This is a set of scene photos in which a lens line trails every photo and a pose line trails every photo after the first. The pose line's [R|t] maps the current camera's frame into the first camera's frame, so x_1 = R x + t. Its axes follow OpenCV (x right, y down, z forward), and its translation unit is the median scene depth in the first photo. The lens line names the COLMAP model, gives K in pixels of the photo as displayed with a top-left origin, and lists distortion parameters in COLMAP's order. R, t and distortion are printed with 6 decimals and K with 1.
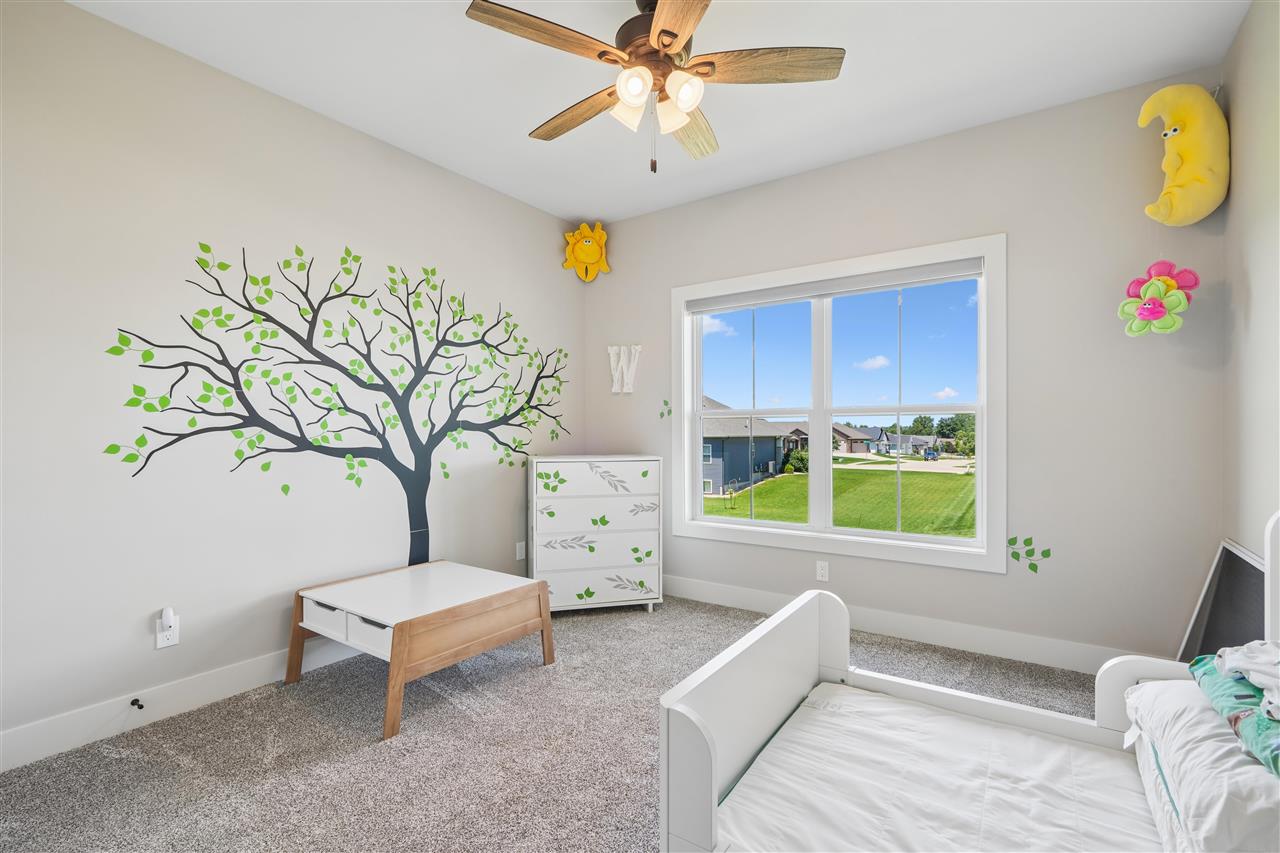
lens RADIAL K [[591.3, 0, 640.6], [0, 591.3, 430.7], [0, 0, 1]] dist [-0.000395, 0.001923]
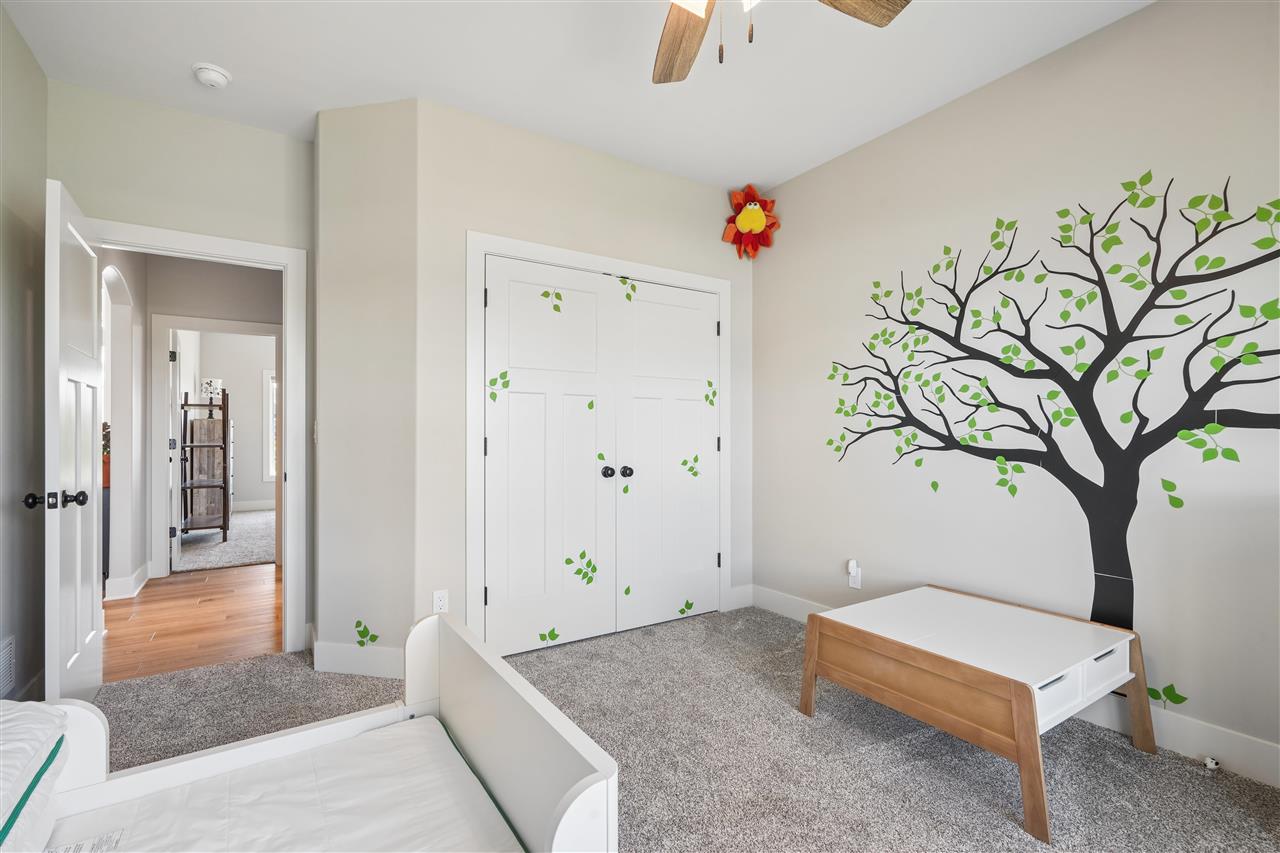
lens RADIAL K [[591.3, 0, 644.0], [0, 591.3, 428.8], [0, 0, 1]] dist [-0.000395, 0.001923]
pose [[-0.391552, -0.001345, -0.920155, 0.503622], [0.005154, 0.999980, -0.003655, -0.000081], [0.920141, -0.006174, -0.391537, 0.848861]]
